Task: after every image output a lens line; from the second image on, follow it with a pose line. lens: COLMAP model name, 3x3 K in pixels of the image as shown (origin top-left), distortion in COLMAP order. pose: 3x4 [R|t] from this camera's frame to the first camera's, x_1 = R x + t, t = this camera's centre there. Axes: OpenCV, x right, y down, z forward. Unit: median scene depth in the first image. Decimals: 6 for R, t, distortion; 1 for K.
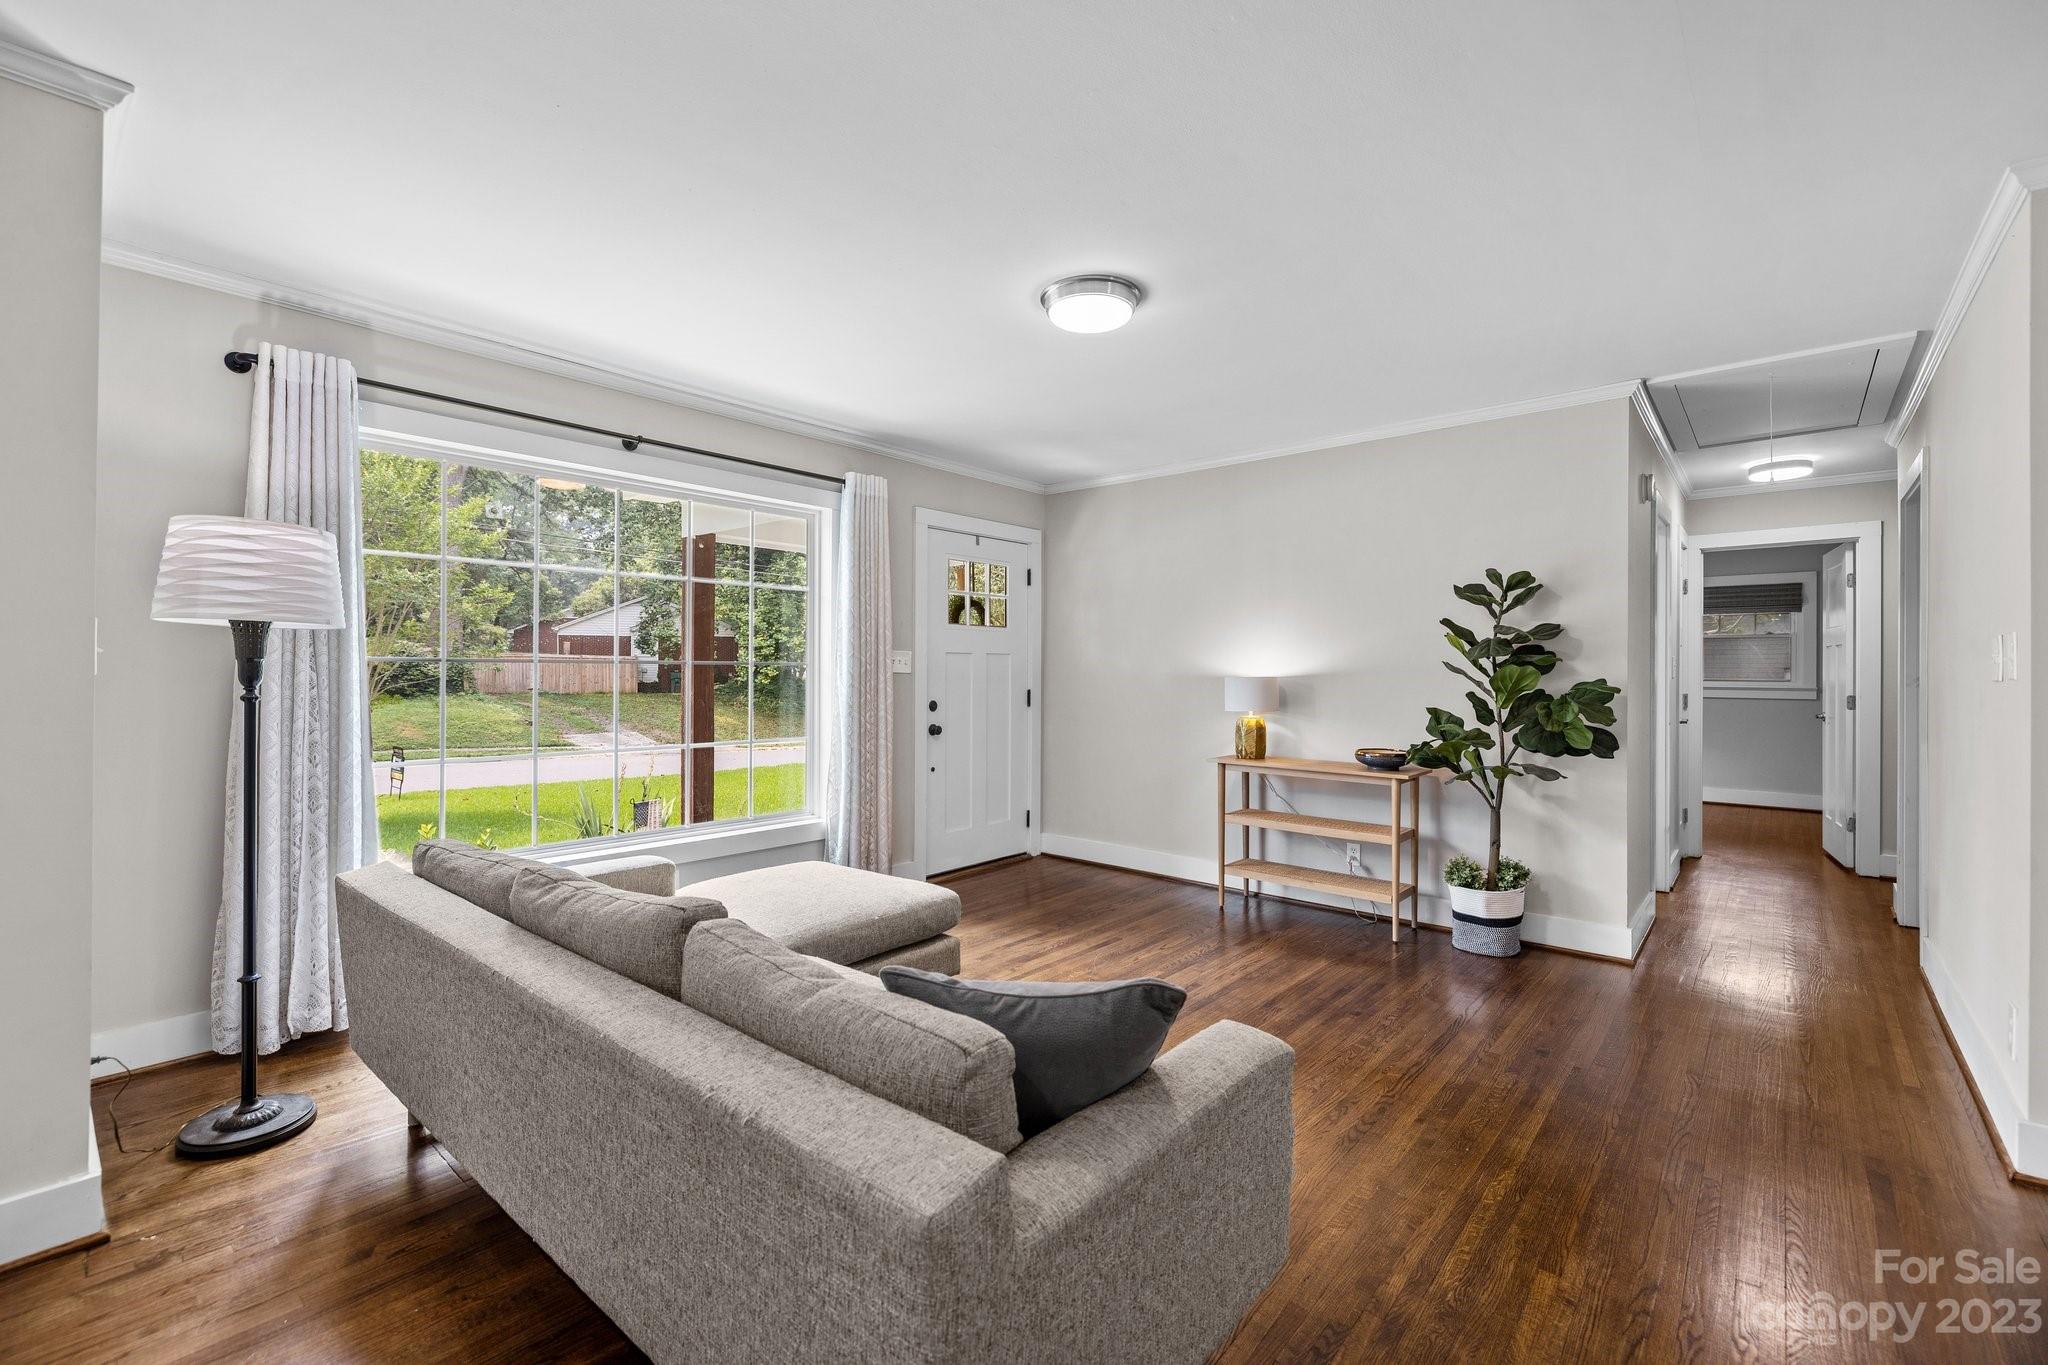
lens RADIAL K [[866.4, 0, 1025.3], [0, 866.4, 670.4], [0, 0, 1]] dist [-0.002180, -0.000357]
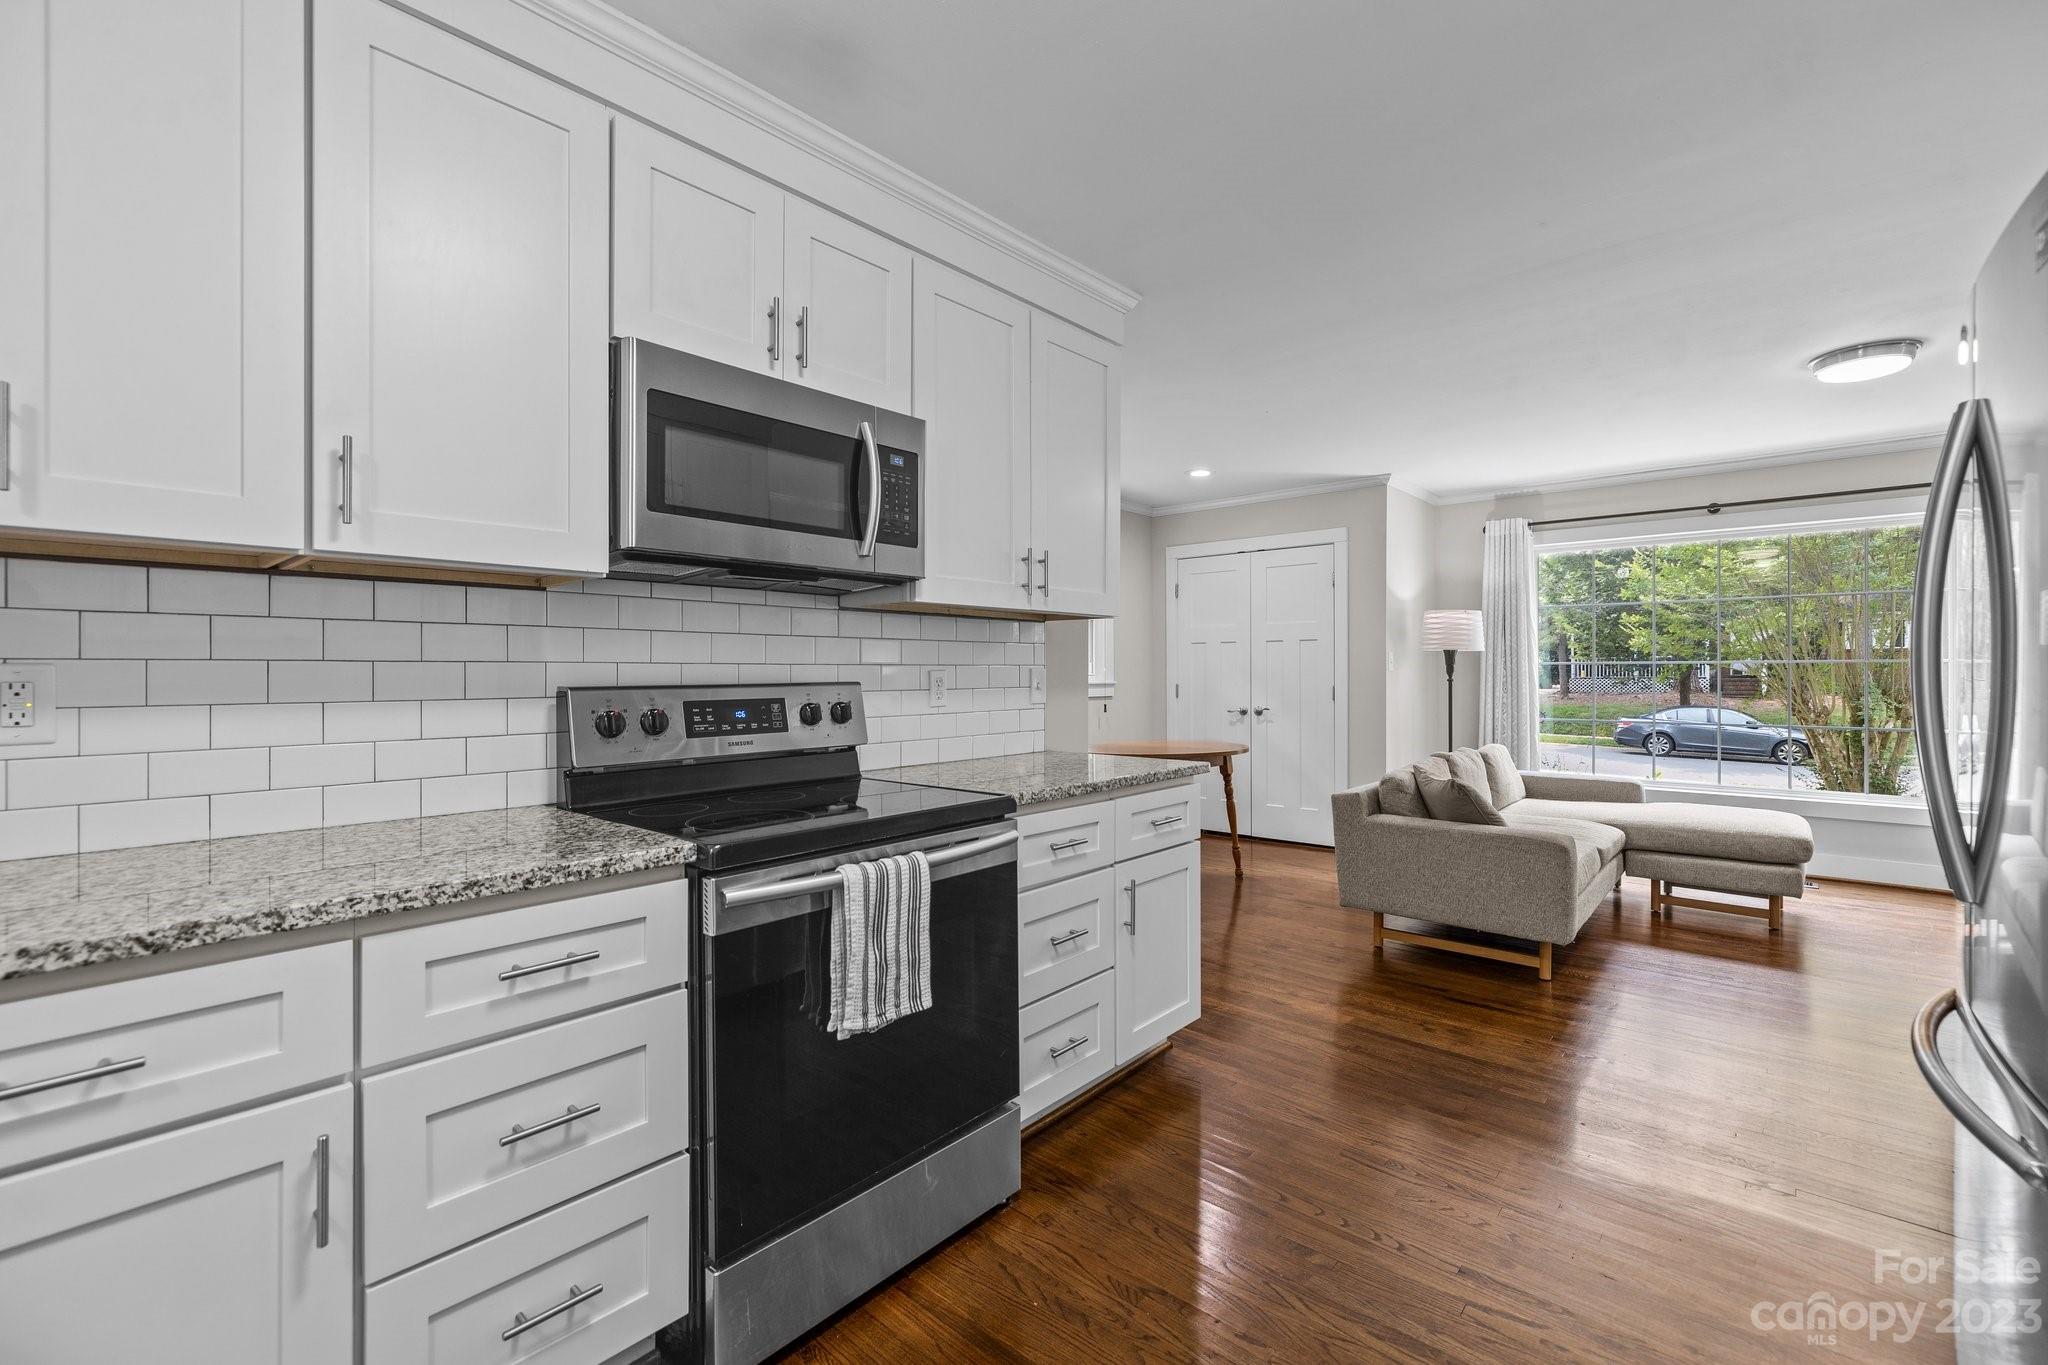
lens RADIAL K [[882.5, 0, 1028.0], [0, 882.5, 674.7], [0, 0, 1]] dist [-0.002922, -0.000289]
pose [[0.004095, 0.002831, -0.999988, 1.447135], [0.003557, 0.999990, 0.002846, 0.003669], [0.999985, -0.003569, 0.004085, -0.196411]]
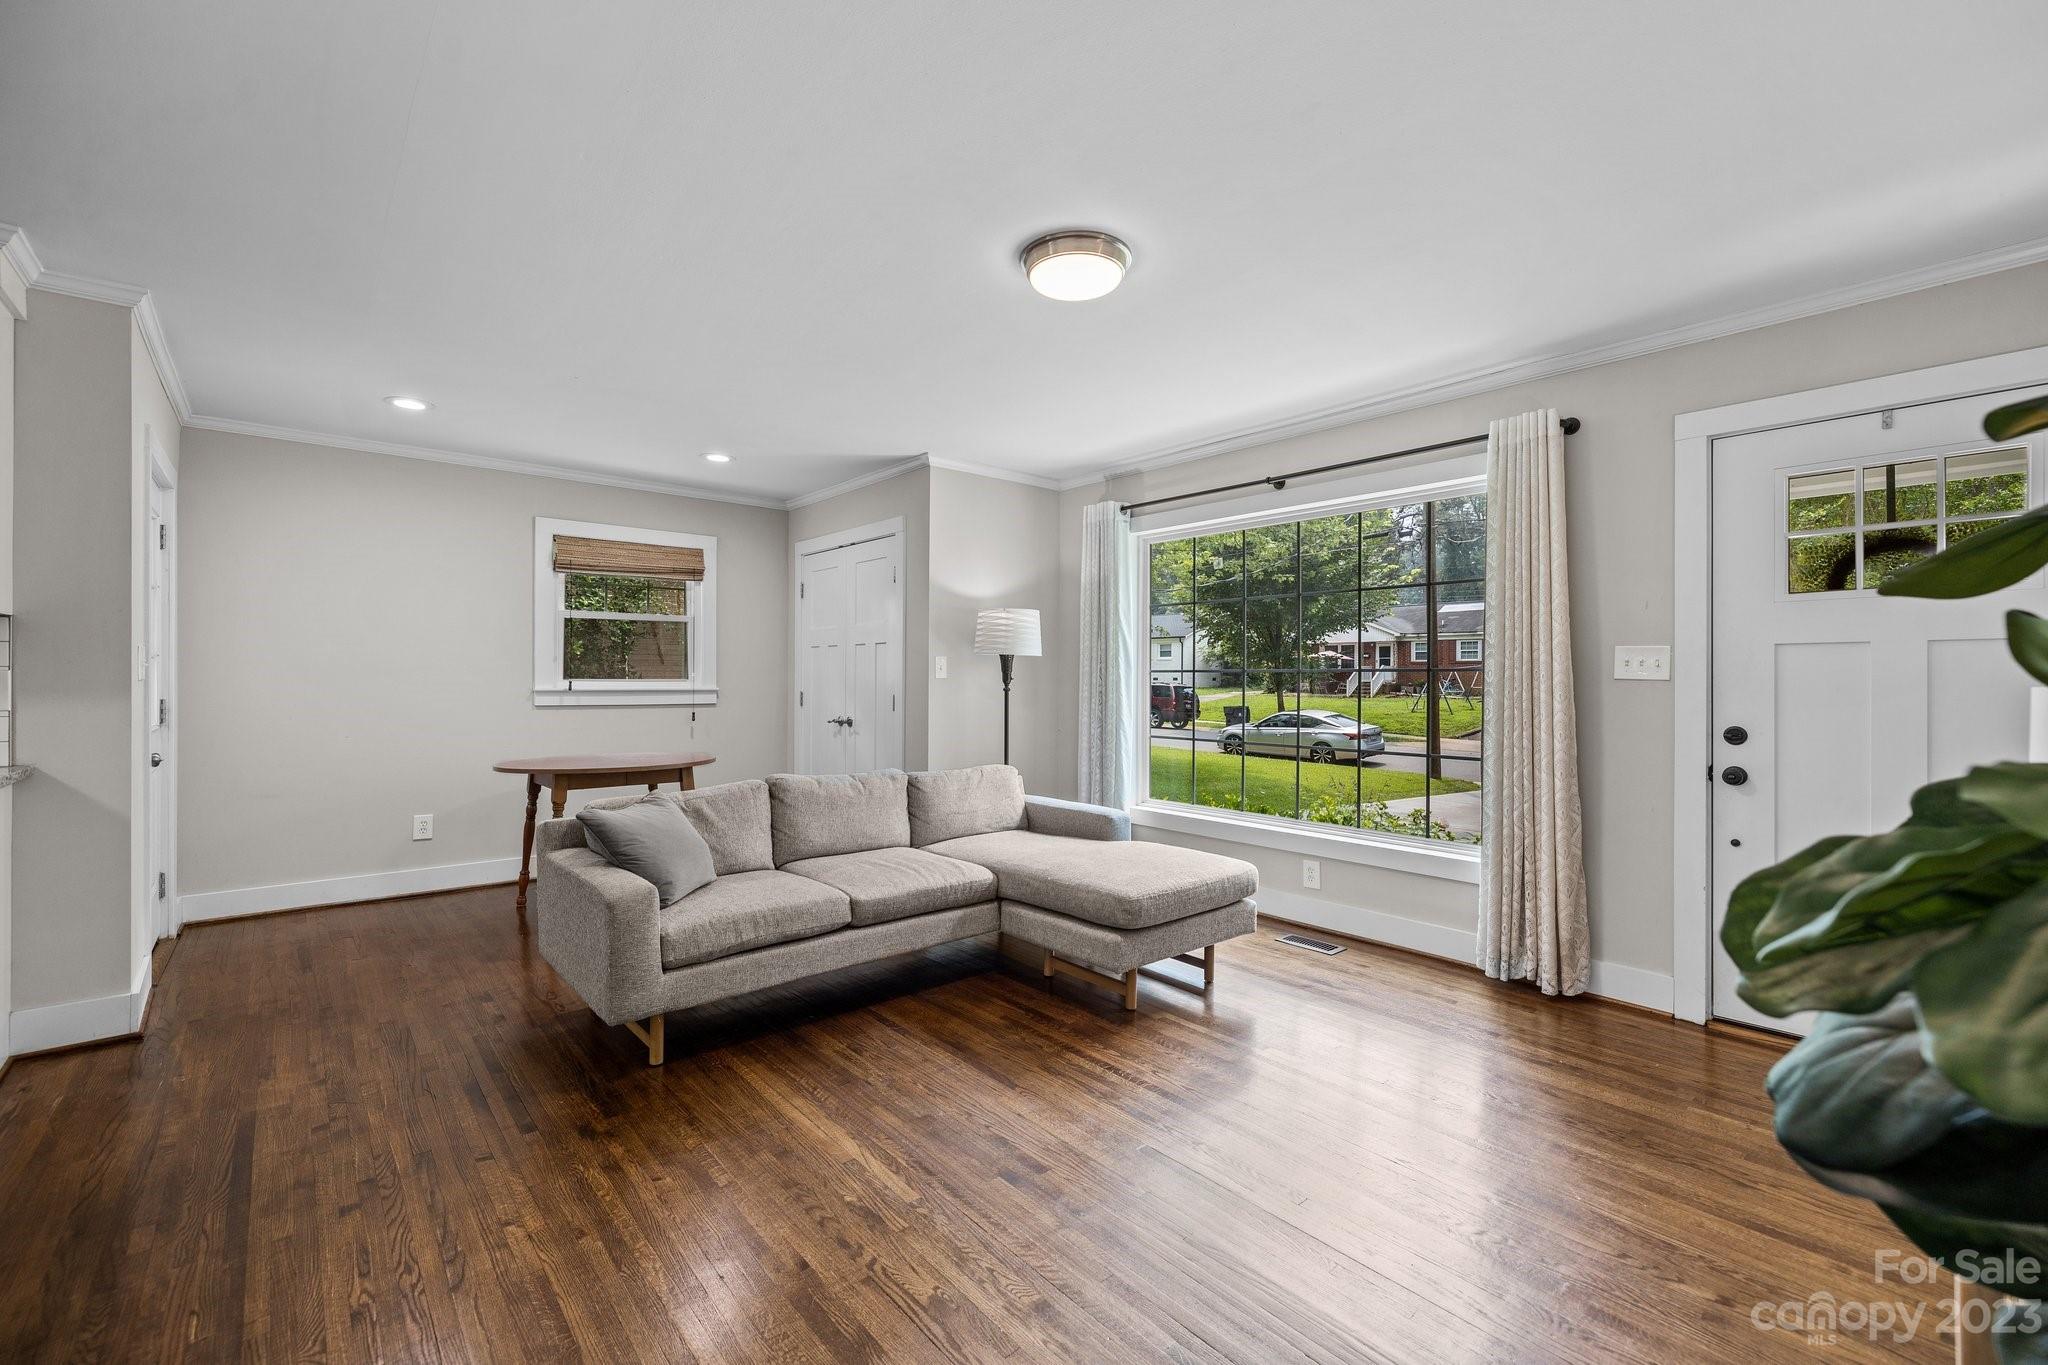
lens RADIAL K [[857.6, 0, 1031.1], [0, 857.6, 678.8], [0, 0, 1]] dist [-0.000537, 0.000099]
pose [[-0.131503, 0.001173, -0.991315, 1.078863], [-0.001533, 0.999998, 0.001386, 0.002515], [0.991315, 0.001702, -0.131501, 1.189763]]
